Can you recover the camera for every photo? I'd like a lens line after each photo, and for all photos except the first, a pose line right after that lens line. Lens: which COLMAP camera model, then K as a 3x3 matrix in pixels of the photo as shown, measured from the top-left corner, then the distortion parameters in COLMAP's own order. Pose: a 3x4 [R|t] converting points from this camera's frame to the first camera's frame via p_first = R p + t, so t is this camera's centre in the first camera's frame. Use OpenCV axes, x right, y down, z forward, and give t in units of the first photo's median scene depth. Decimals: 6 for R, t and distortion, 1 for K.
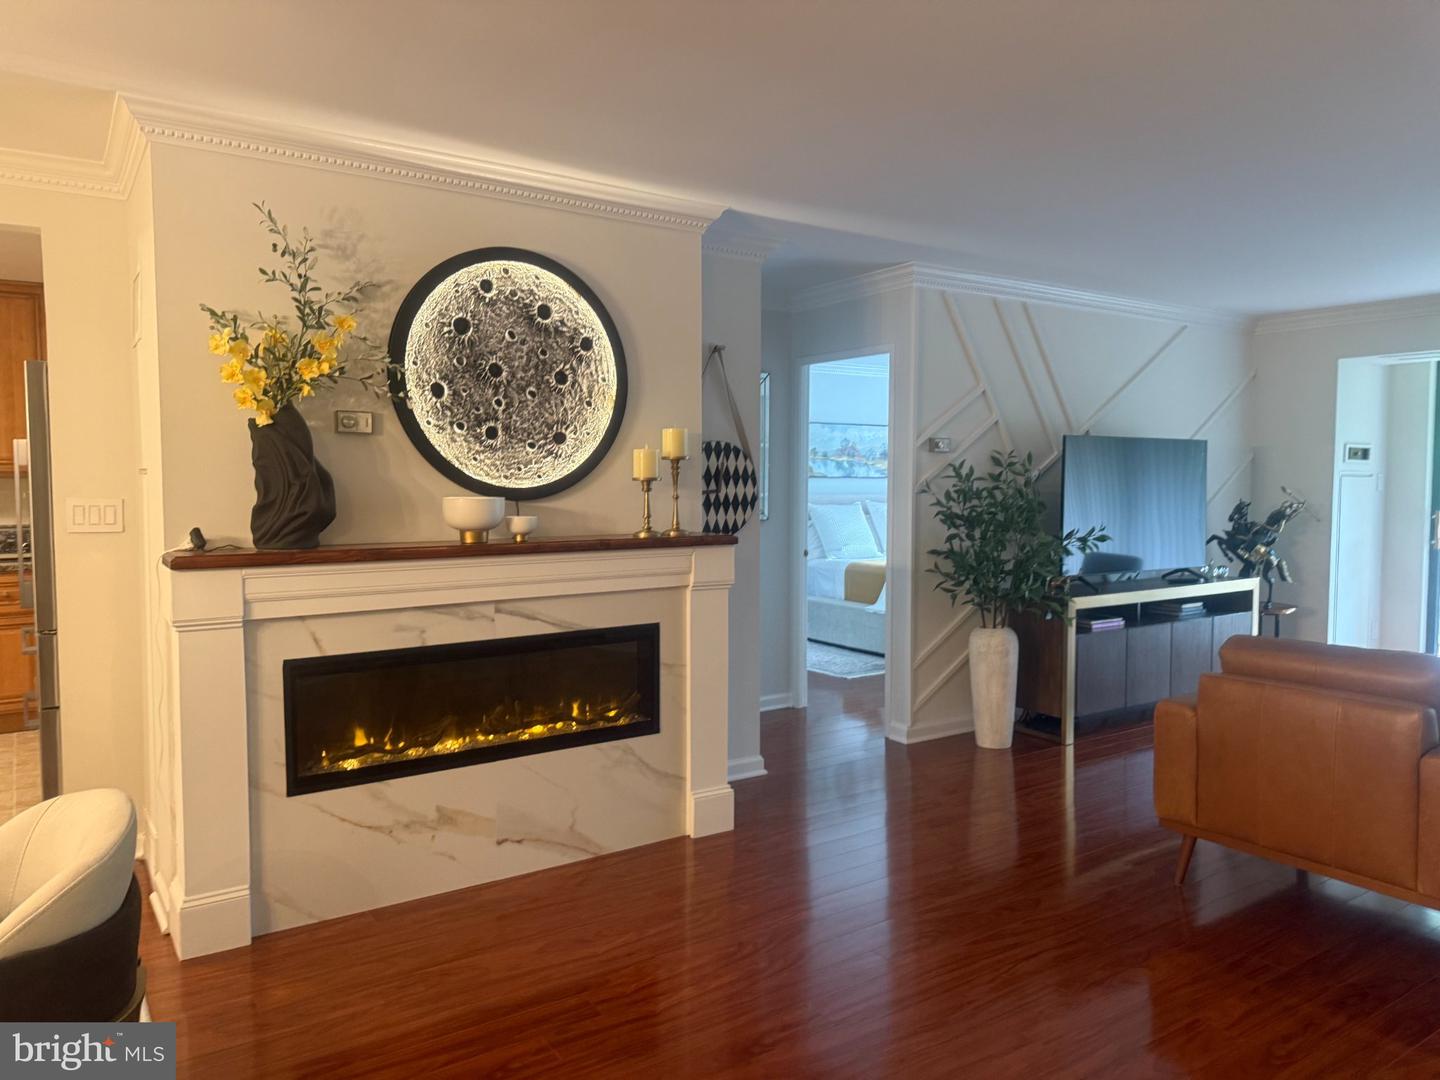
lens RADIAL K [[1005.9, 0, 713.9], [0, 1005.9, 528.6], [0, 0, 1]] dist [0.027675, -0.027102]
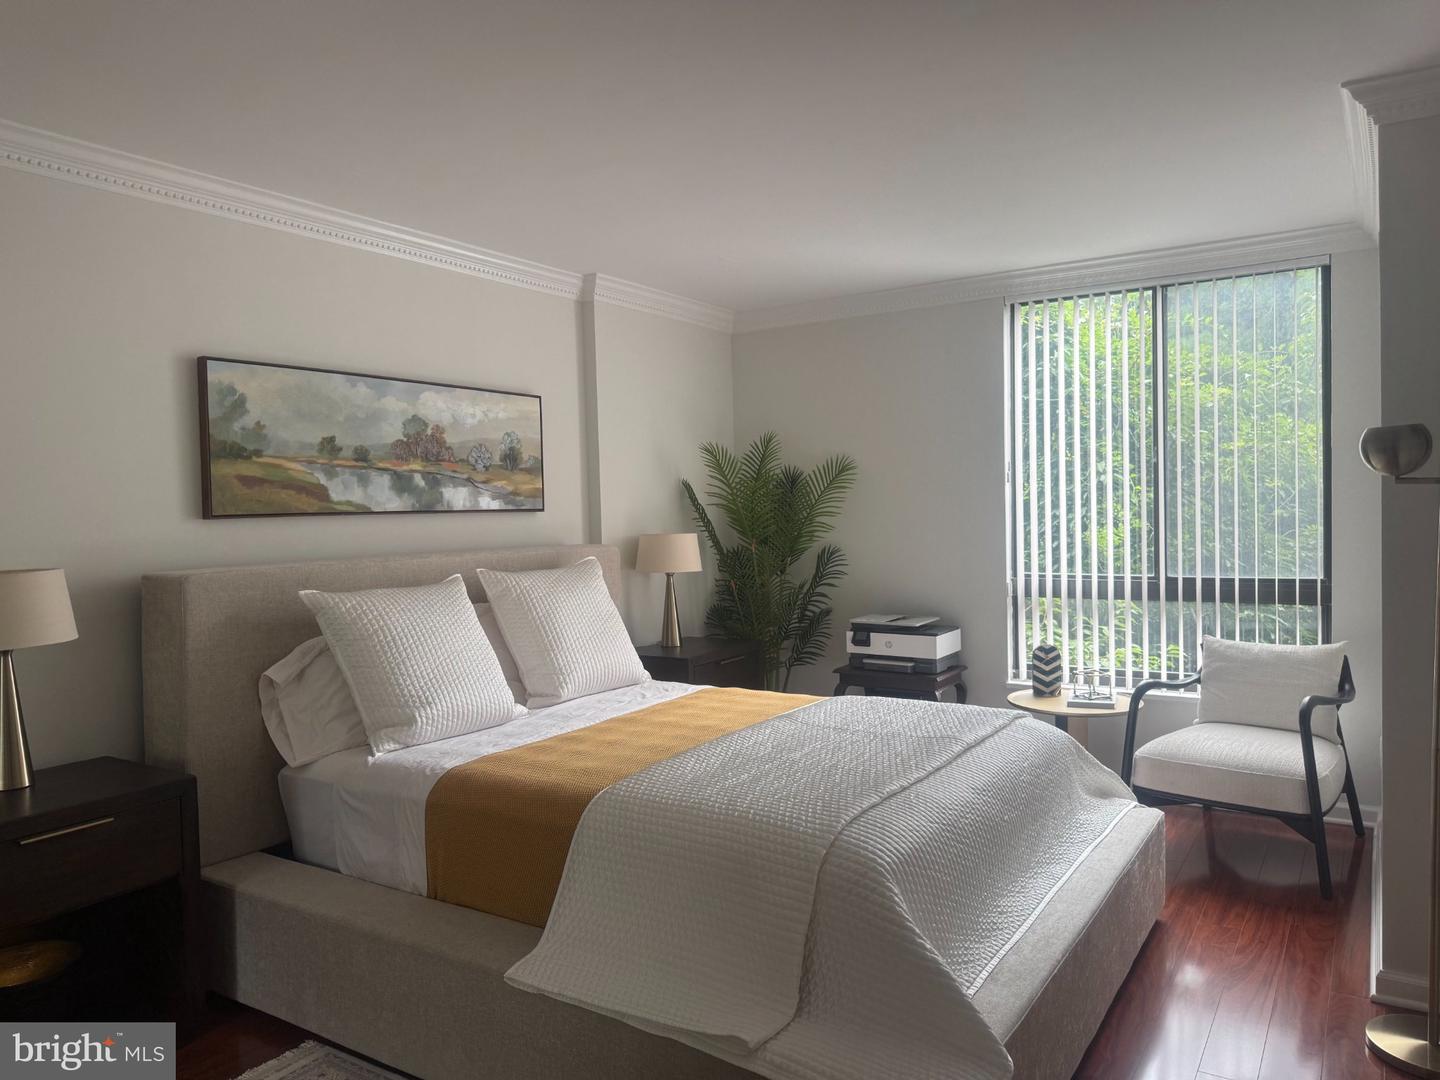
lens RADIAL K [[1005.9, 0, 722.7], [0, 1005.9, 543.1], [0, 0, 1]] dist [0.027675, -0.027102]
pose [[0.918128, -0.041501, 0.394105, 0.147489], [0.048962, 0.998761, -0.008888, -0.052085], [-0.393248, 0.027457, 0.919022, 1.042724]]
